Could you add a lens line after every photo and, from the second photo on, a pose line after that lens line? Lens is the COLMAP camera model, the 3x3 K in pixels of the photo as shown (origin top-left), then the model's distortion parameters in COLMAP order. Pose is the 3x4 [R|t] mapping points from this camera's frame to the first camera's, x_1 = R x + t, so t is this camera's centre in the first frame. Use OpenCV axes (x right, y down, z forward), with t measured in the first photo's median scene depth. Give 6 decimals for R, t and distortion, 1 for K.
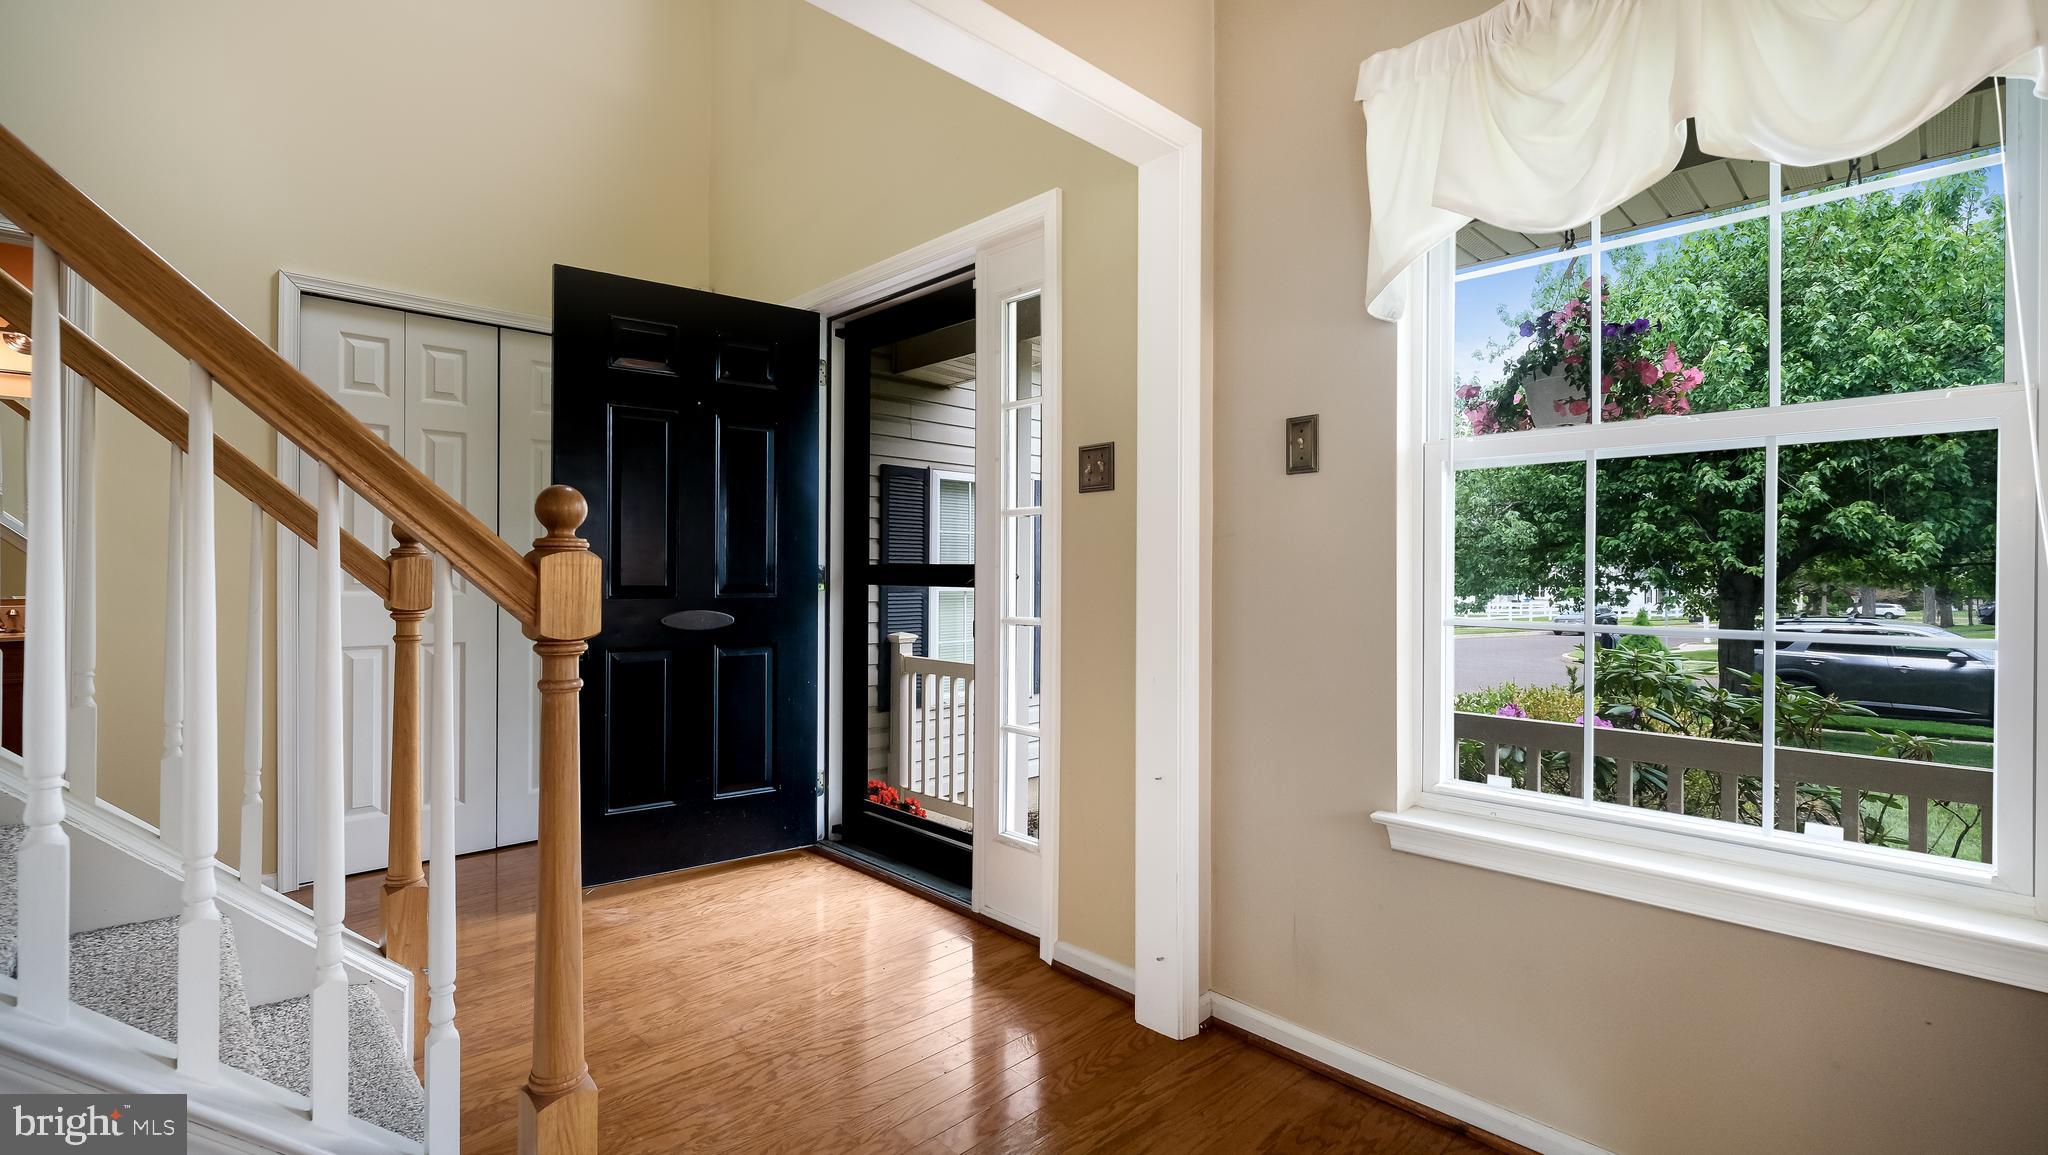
lens RADIAL K [[906.0, 0, 1016.8], [0, 906.0, 579.3], [0, 0, 1]] dist [-0.002737, -0.000299]
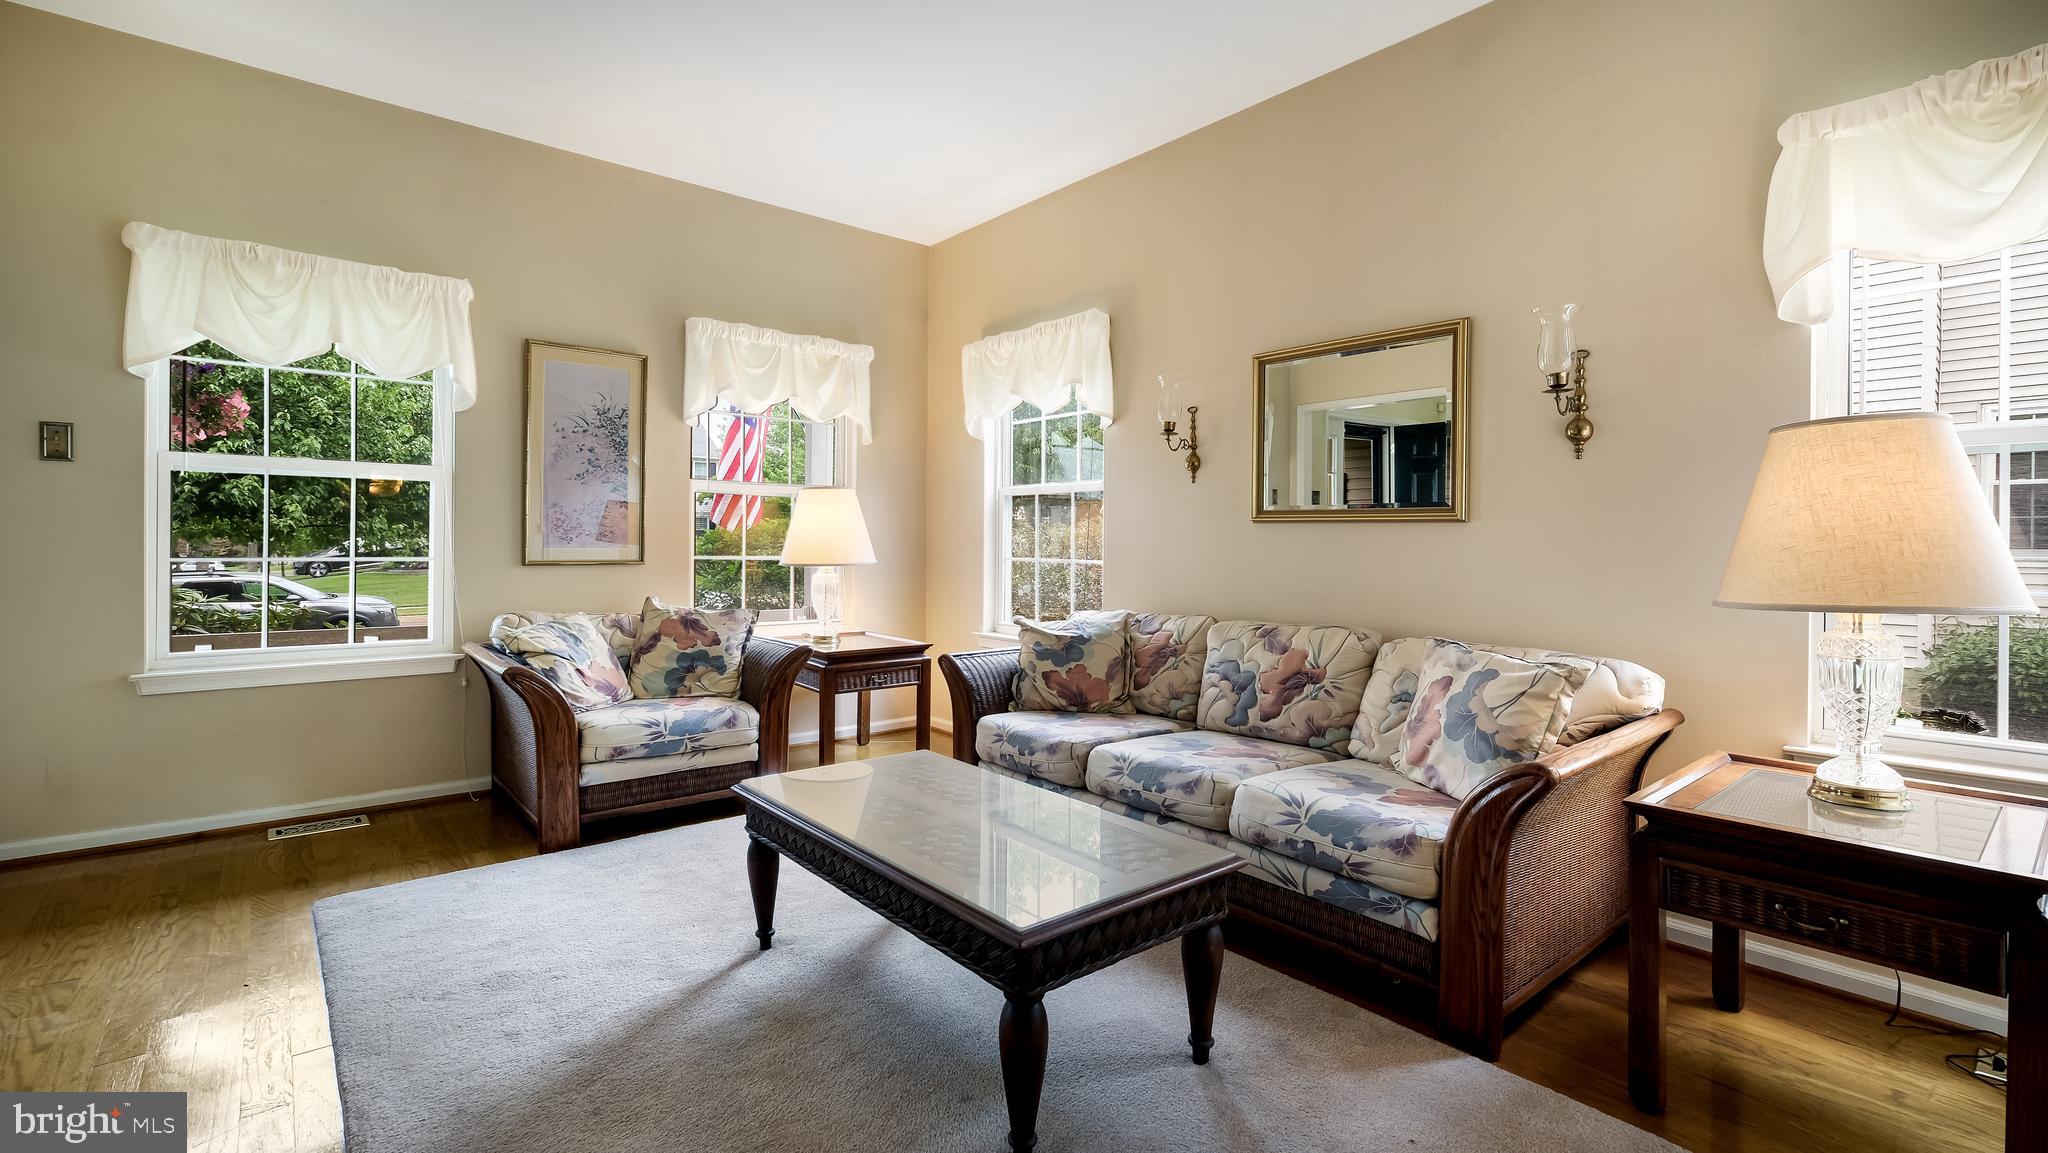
lens RADIAL K [[900.3, 0, 1025.5], [0, 900.3, 515.1], [0, 0, 1]] dist [-0.000284, -0.000004]
pose [[0.058879, 0.036864, 0.997584, -1.069482], [-0.012284, 0.999269, -0.036201, 0.004801], [-0.998190, -0.010123, 0.059289, -0.678768]]
